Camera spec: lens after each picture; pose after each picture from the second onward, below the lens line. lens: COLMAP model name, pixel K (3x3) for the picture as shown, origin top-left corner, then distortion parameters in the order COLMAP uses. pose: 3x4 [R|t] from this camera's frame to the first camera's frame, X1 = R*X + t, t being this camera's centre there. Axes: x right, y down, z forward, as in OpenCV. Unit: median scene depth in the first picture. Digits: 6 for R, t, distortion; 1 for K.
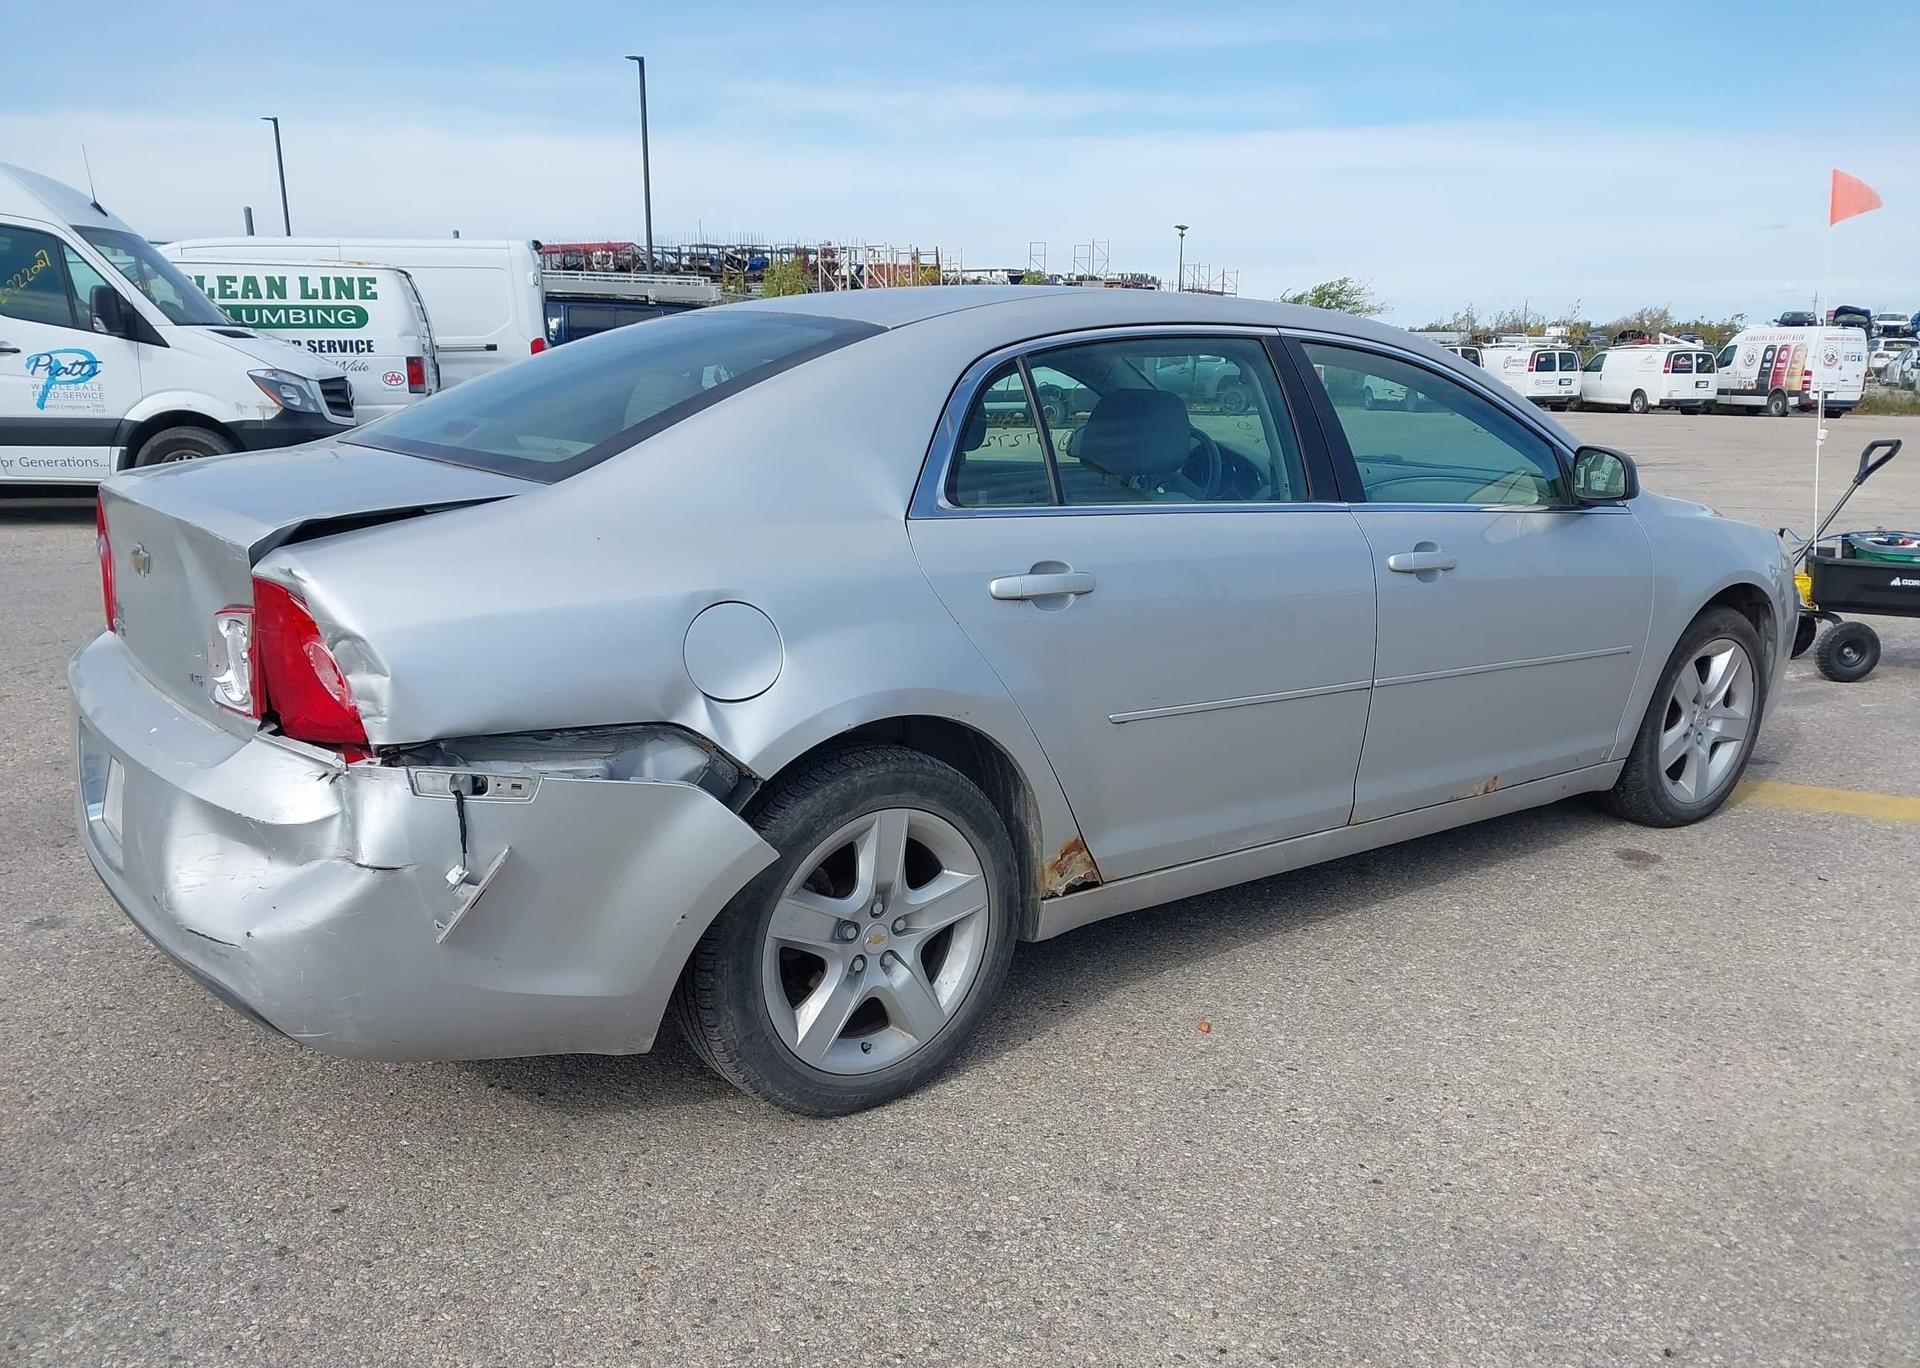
lens RADIAL K [[1544.9, 0, 962.1], [0, 1544.9, 695.4], [0, 0, 1]] dist [0.021598, -0.024838]
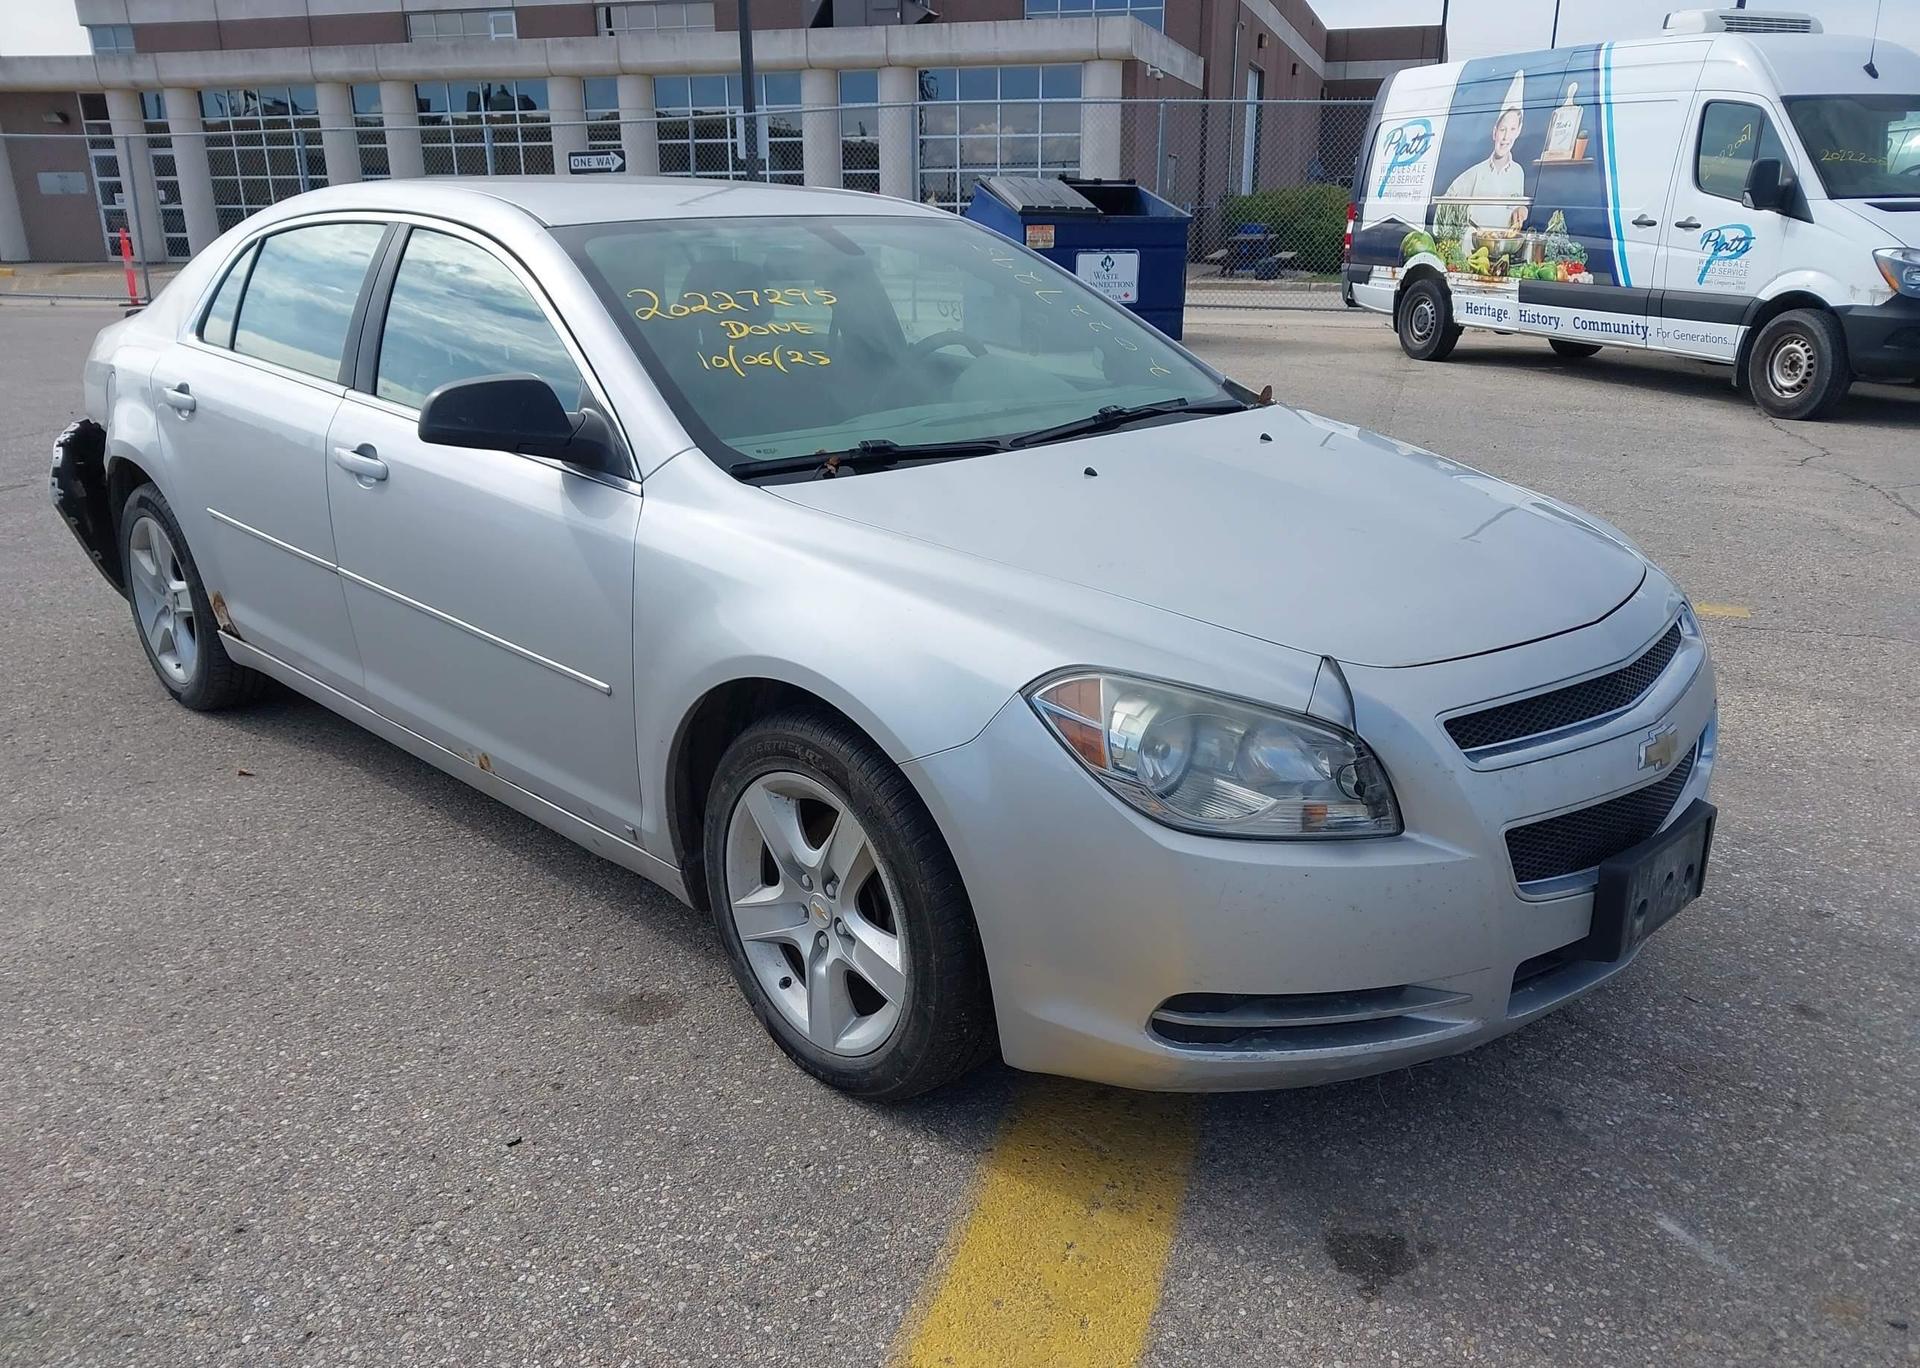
lens RADIAL K [[1544.9, 0, 971.2], [0, 1544.9, 691.5], [0, 0, 1]] dist [0.021598, -0.024838]
pose [[0.119023, 0.286847, -0.950554, 0.375583], [-0.215351, 0.942028, 0.257309, -0.081634], [0.969256, 0.174077, 0.173896, 0.358820]]
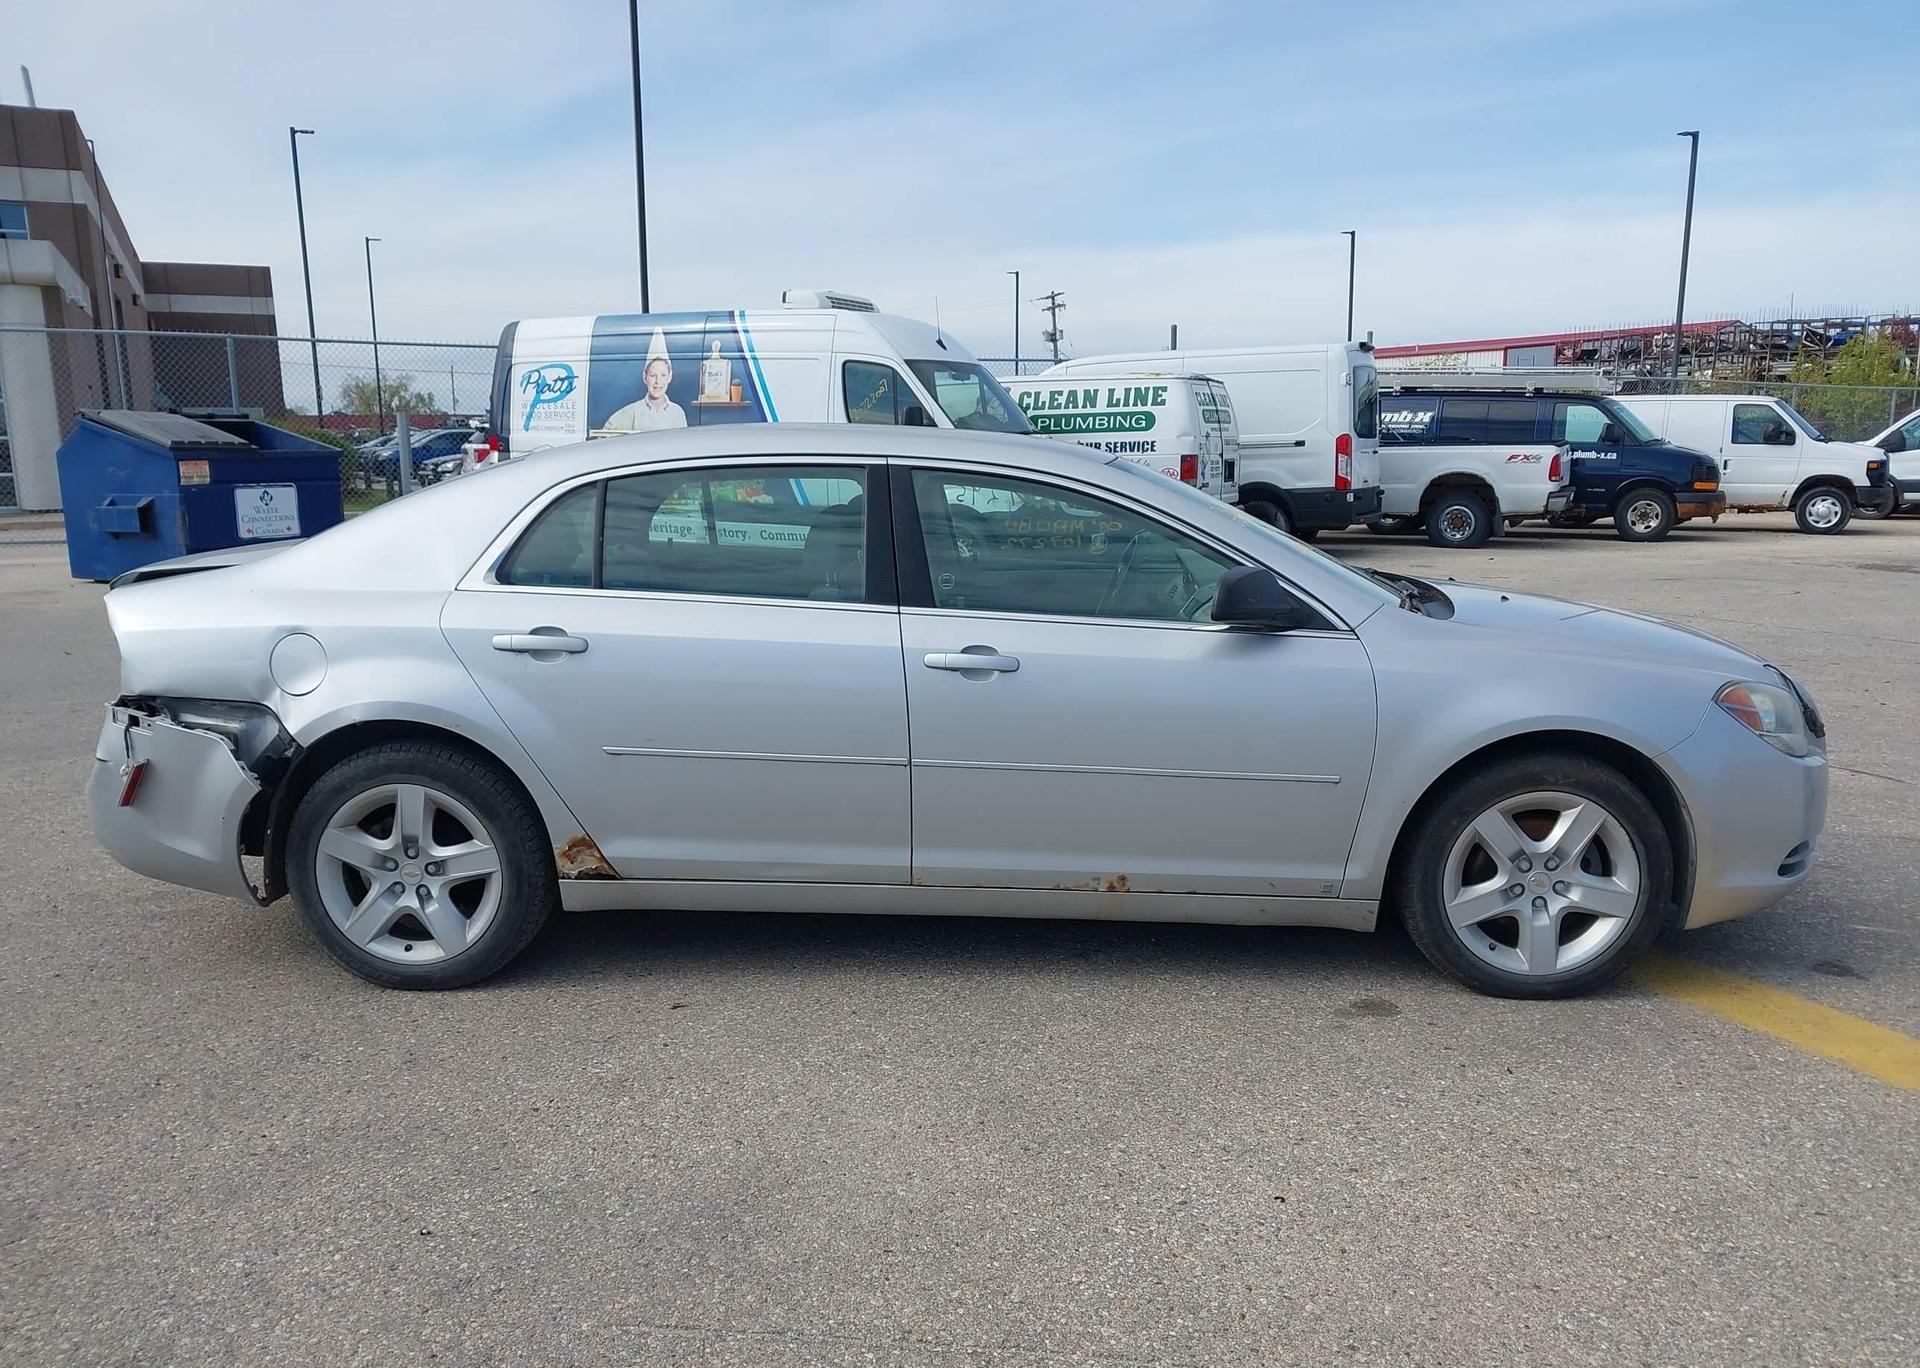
lens RADIAL K [[1544.9, 0, 957.9], [0, 1544.9, 696.0], [0, 0, 1]] dist [0.021598, -0.024838]
pose [[0.766475, 0.092662, -0.635555, 0.291207], [-0.126621, 0.991918, -0.008086, -0.014536], [0.629669, 0.086673, 0.772013, 0.041757]]
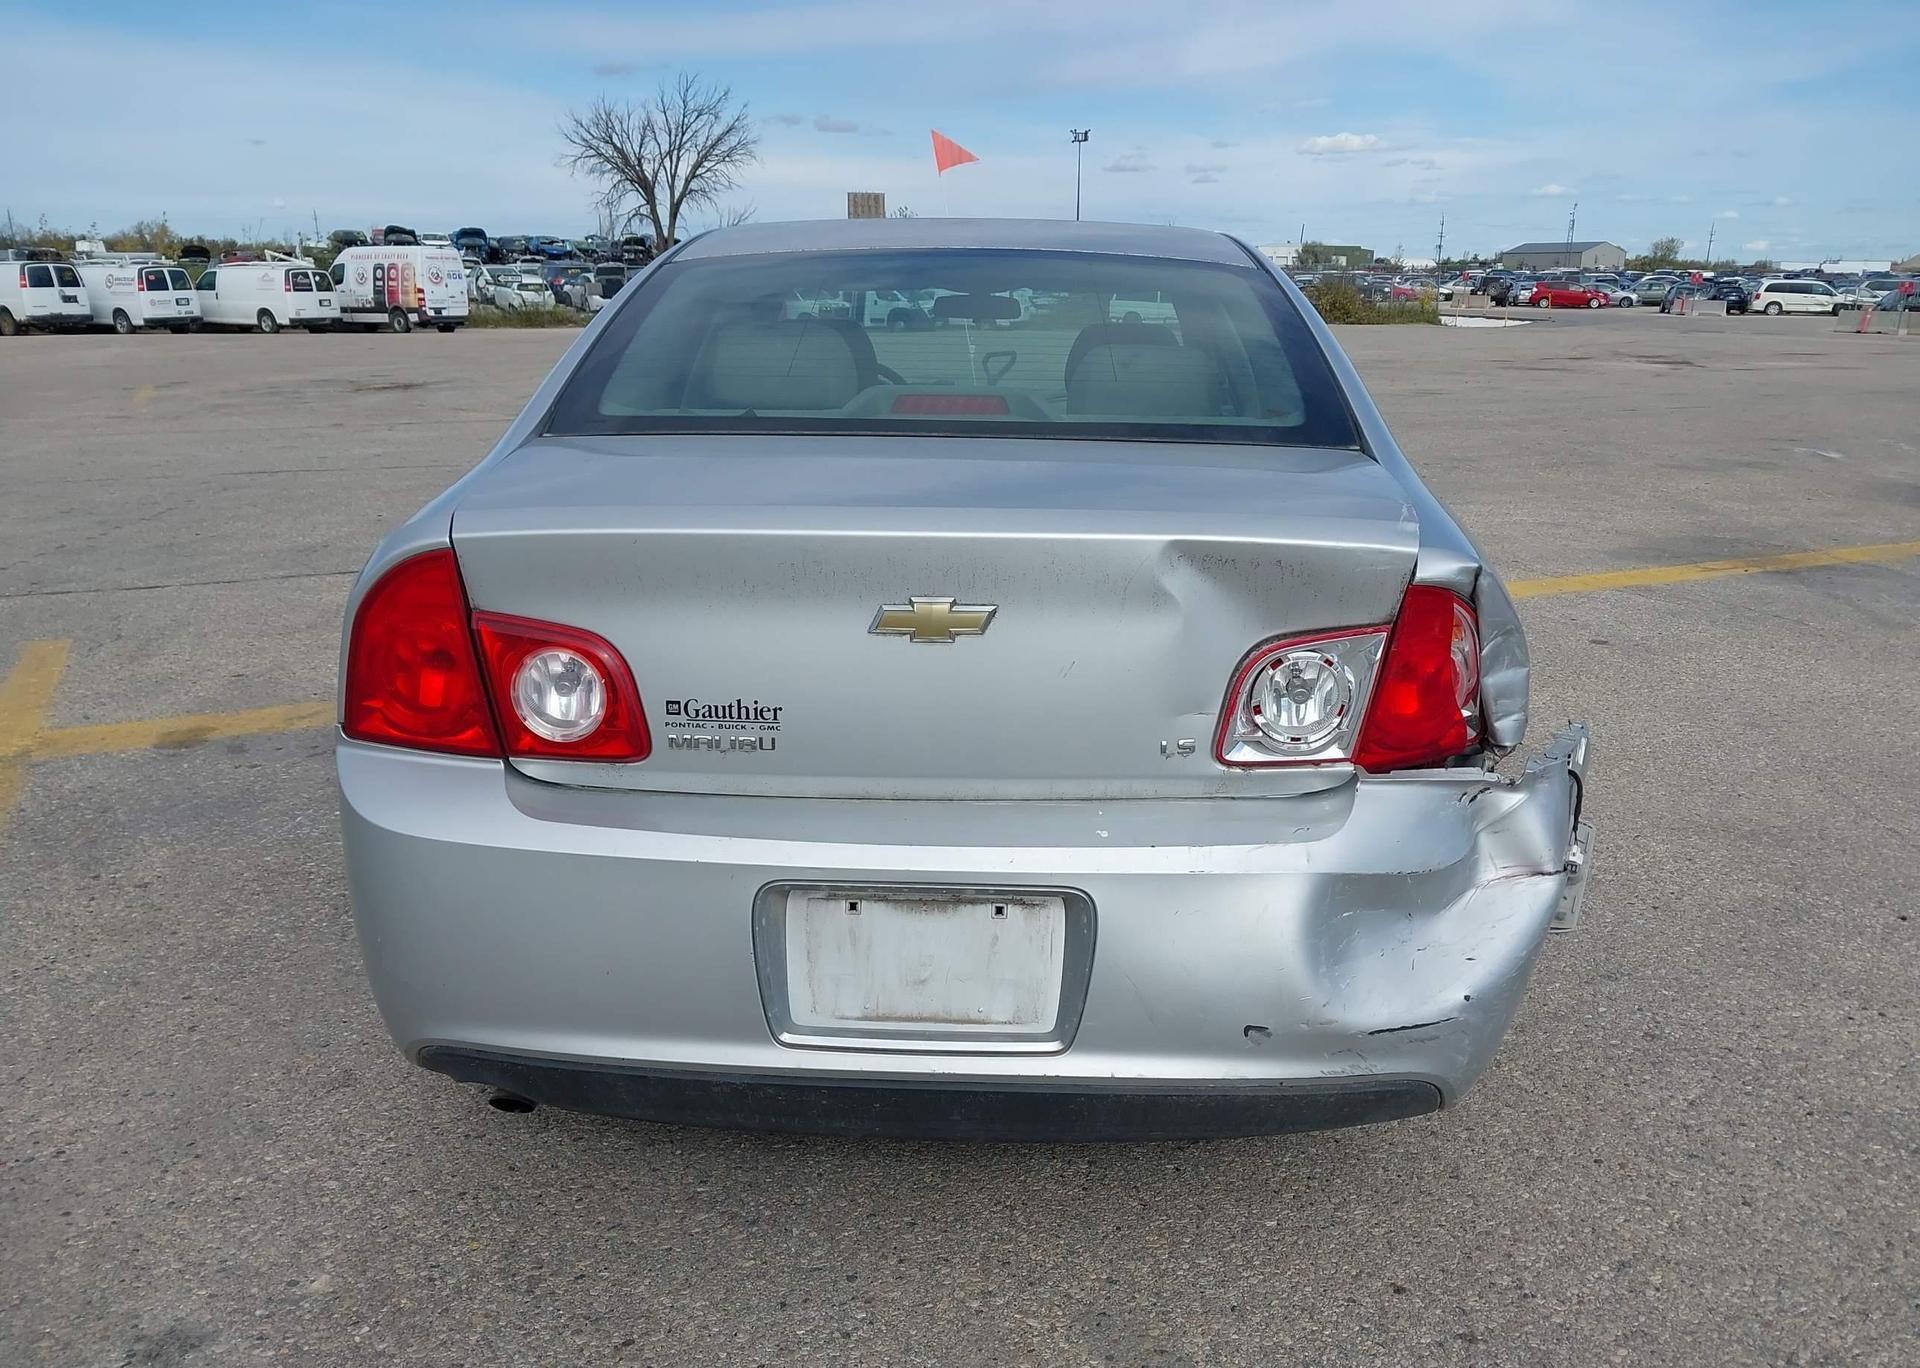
lens RADIAL K [[1544.9, 0, 978.1], [0, 1544.9, 691.9], [0, 0, 1]] dist [0.021598, -0.024838]
pose [[0.624395, -0.206528, 0.753311, -0.236971], [0.169447, 0.977260, 0.127476, -0.031832], [-0.762508, 0.048051, 0.645192, 0.122830]]
